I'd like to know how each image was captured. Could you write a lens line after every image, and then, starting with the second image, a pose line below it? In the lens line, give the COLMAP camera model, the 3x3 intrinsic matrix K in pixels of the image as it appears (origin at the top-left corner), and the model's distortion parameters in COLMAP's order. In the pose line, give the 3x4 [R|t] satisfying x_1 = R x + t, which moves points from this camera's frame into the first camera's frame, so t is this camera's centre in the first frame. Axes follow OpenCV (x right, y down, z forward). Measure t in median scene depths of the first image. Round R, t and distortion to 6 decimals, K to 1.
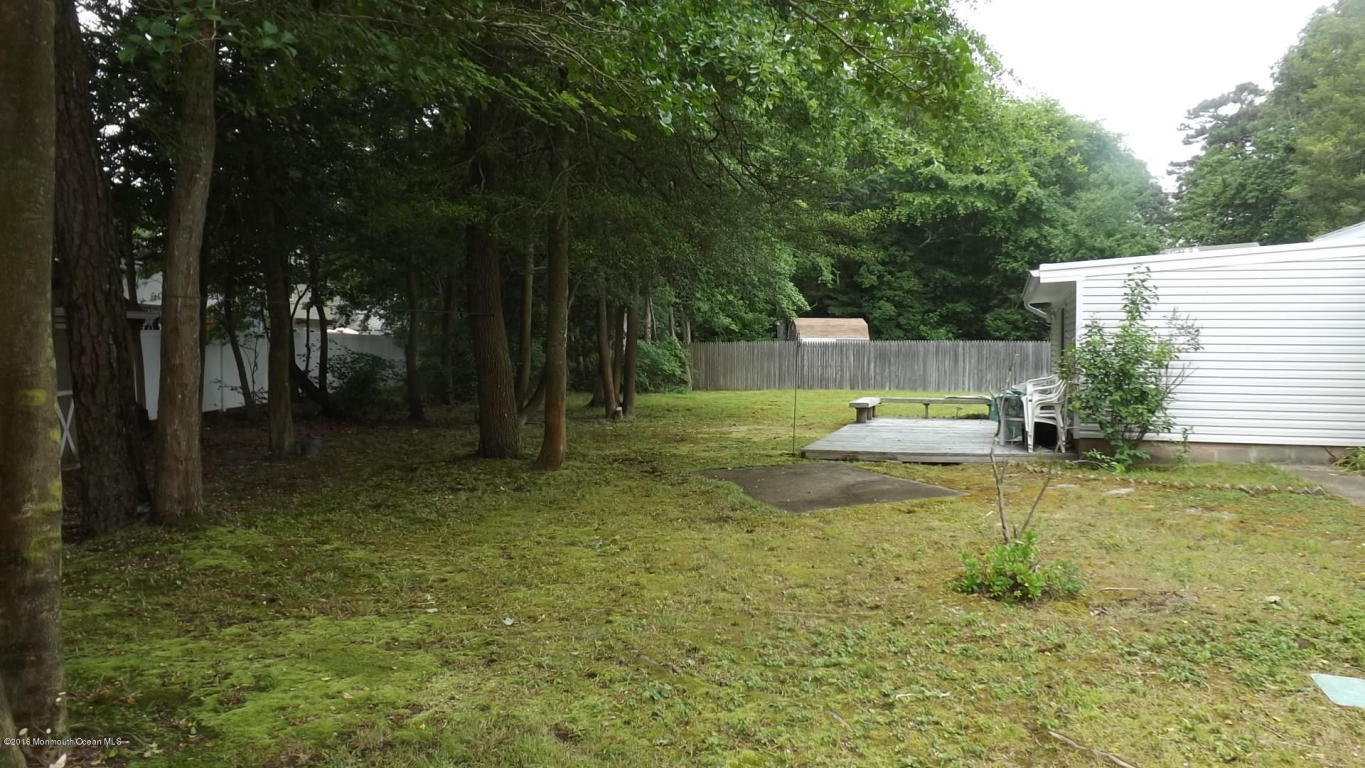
lens RADIAL K [[1108.5, 0, 674.3], [0, 1108.5, 394.6], [0, 0, 1]] dist [-0.007796, -0.003984]
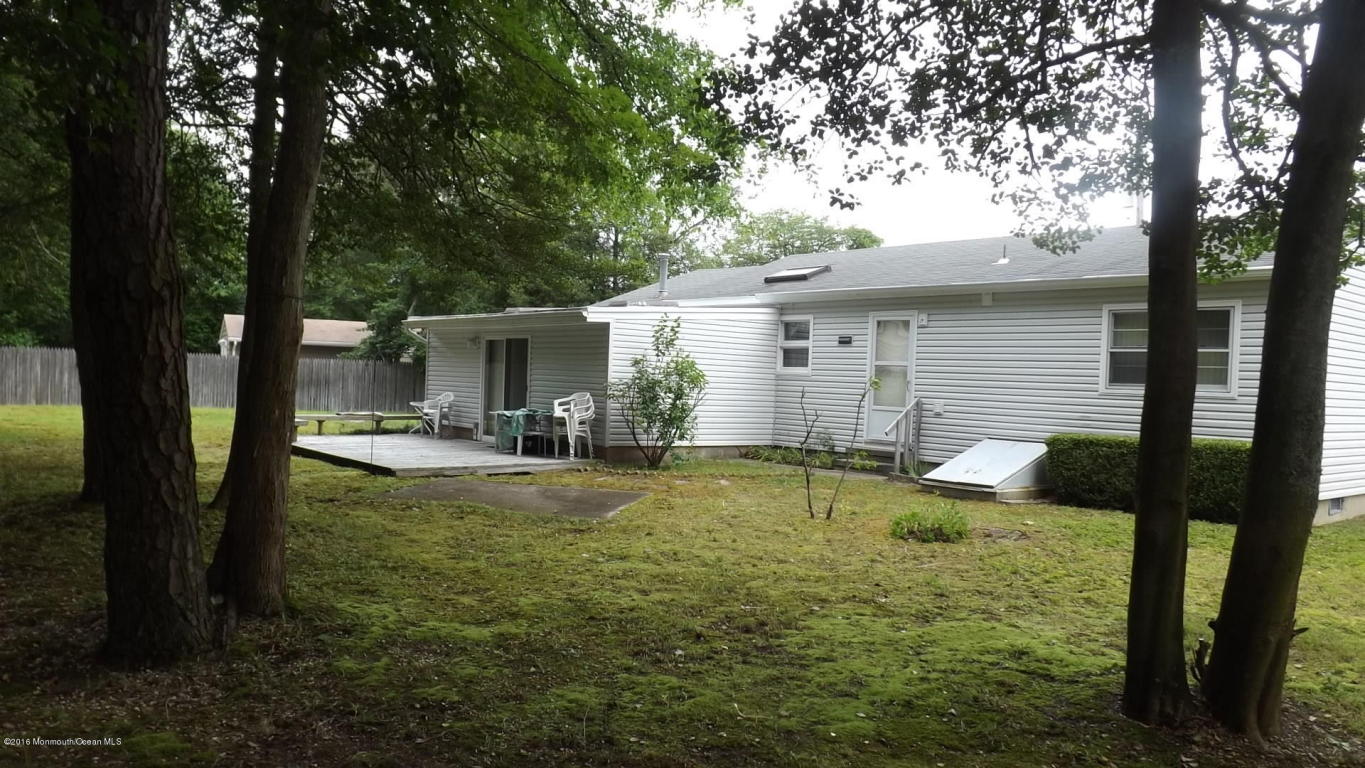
lens RADIAL K [[1106.7, 0, 682.5], [0, 1106.7, 384.0], [0, 0, 1]] dist [-0.004061, 0.010359]
pose [[0.496631, 0.009368, 0.867911, -0.679840], [0.003310, 0.999914, -0.012687, -0.015635], [-0.867955, 0.009173, 0.496557, 0.301026]]
